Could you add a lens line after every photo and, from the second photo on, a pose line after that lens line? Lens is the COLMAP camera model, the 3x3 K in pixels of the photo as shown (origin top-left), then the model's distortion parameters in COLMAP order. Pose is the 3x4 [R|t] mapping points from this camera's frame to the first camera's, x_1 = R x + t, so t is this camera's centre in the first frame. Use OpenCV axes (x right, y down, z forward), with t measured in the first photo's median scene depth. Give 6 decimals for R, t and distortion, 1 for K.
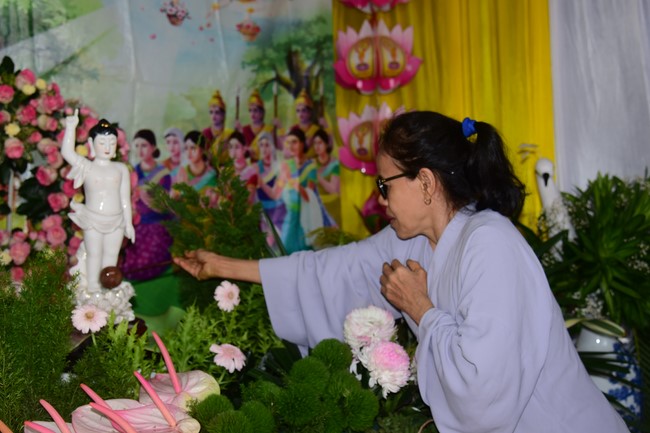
lens RADIAL K [[806.7, 0, 331.8], [0, 806.7, 189.7], [0, 0, 1]] dist [0.010013, -0.010591]
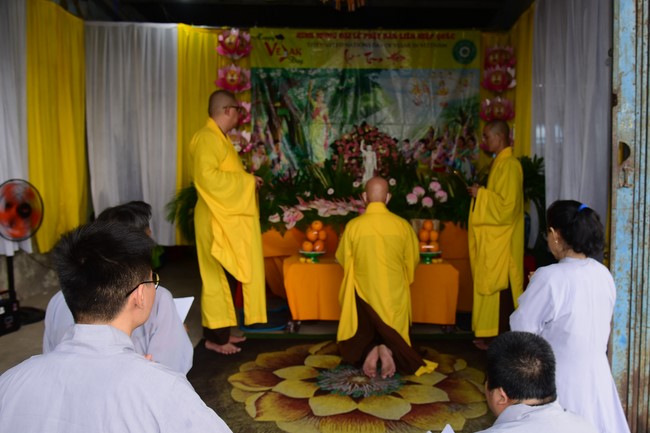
lens RADIAL K [[497.5, 0, 356.0], [0, 497.5, 215.3], [0, 0, 1]] dist [-0.024722, 0.003440]
pose [[0.816547, 0.082271, -0.571387, 0.916163], [-0.012535, 0.992086, 0.124933, -0.019425], [0.577143, -0.094851, 0.811116, -0.928790]]
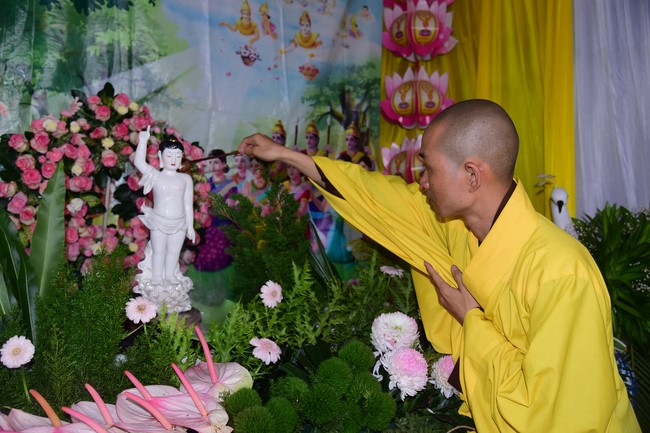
lens RADIAL K [[603.0, 0, 322.1], [0, 603.0, 212.8], [0, 0, 1]] dist [0.002007, -0.000028]
pose [[0.994451, 0.050551, -0.092262, 0.012992], [-0.049242, 0.998652, 0.016416, -0.001323], [0.092968, -0.011782, 0.995599, 0.121673]]
